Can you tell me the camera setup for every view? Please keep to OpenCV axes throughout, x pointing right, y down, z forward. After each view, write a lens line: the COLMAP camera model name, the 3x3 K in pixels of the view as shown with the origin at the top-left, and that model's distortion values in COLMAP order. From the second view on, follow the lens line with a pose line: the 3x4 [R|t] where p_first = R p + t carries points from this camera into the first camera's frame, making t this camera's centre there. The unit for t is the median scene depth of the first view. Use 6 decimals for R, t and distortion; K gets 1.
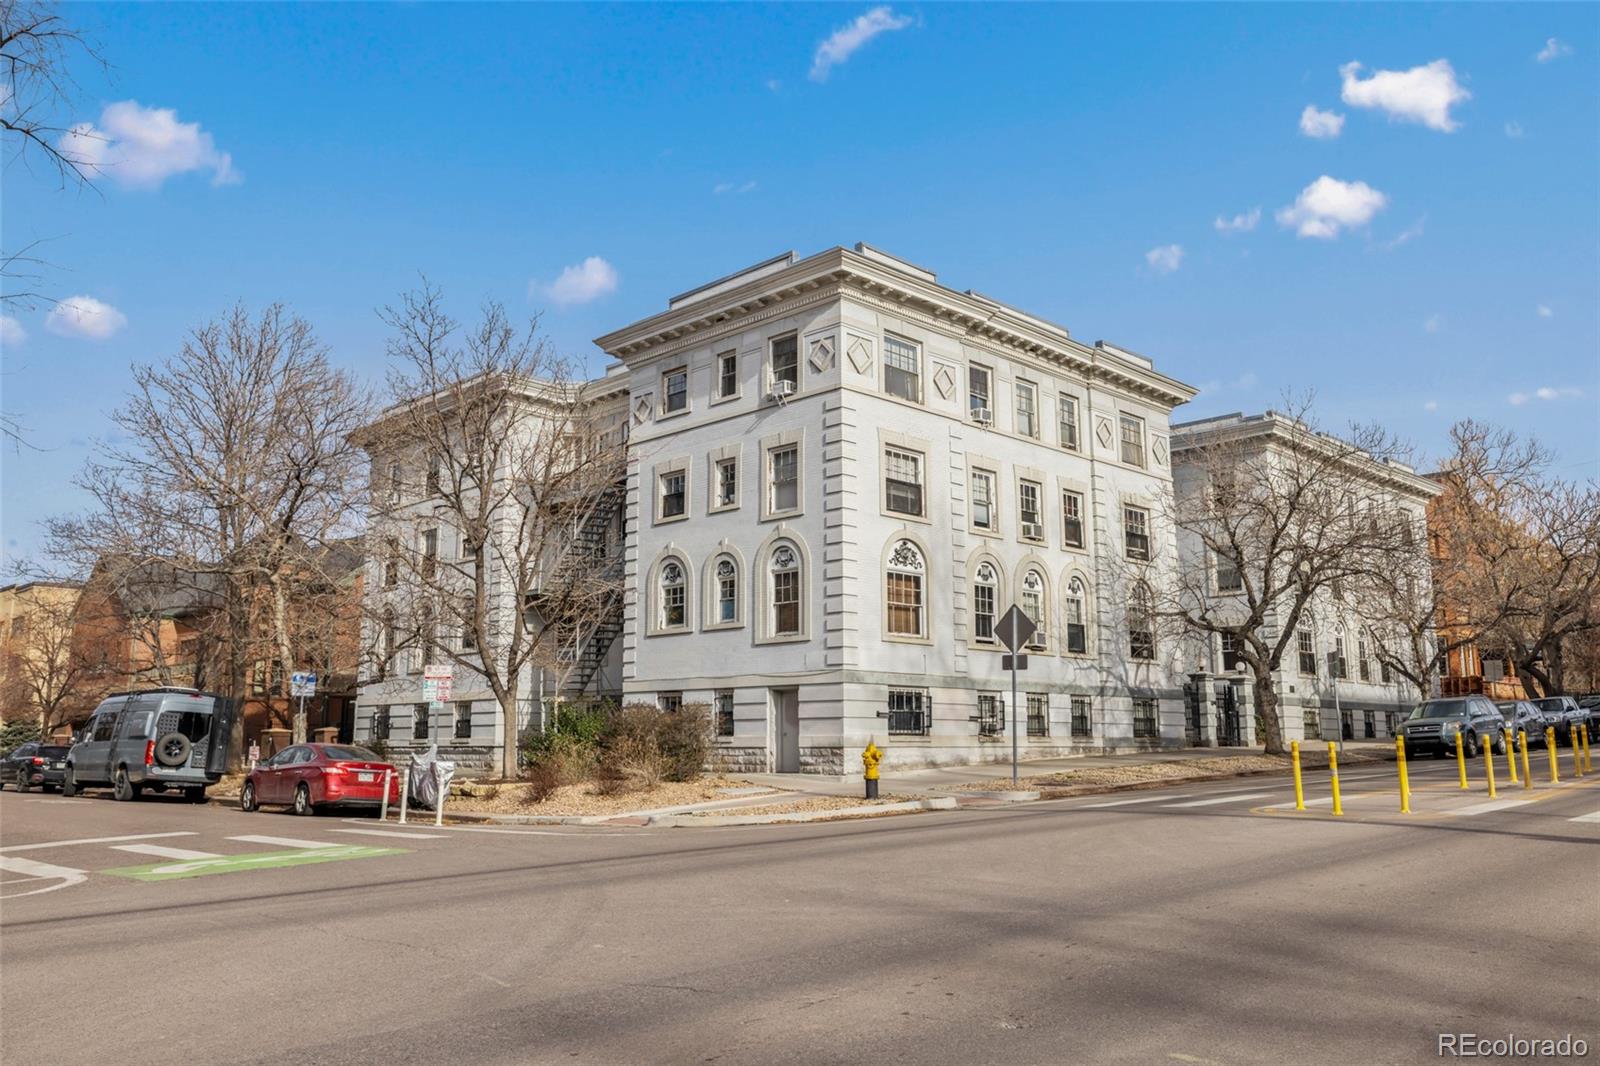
lens RADIAL K [[1230.3, 0, 800.0], [0, 1230.3, 533.0], [0, 0, 1]] dist [-0.006286, -0.000252]
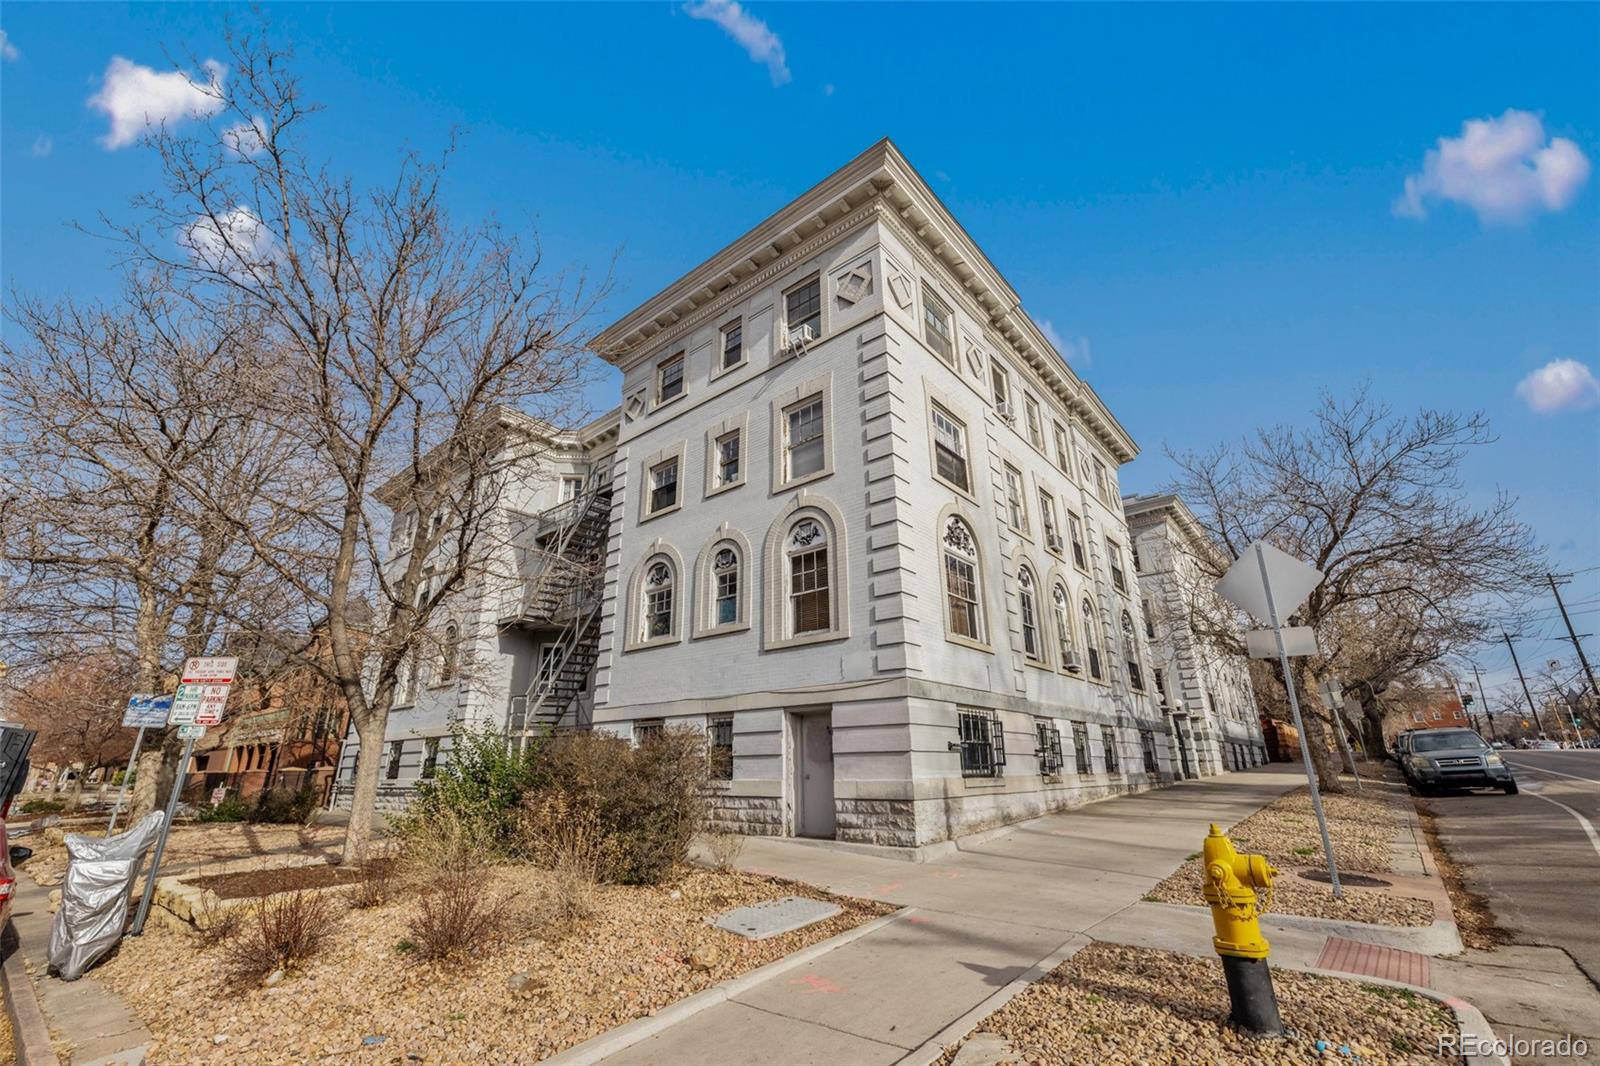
lens RADIAL K [[670.2, 0, 800.0], [0, 670.2, 533.0], [0, 0, 1]] dist [0.001666, 0.000089]
pose [[0.996543, 0.019838, 0.080679, -0.048692], [-0.005947, 0.985617, -0.168889, 0.087775], [-0.082869, 0.167826, 0.982327, 0.580769]]
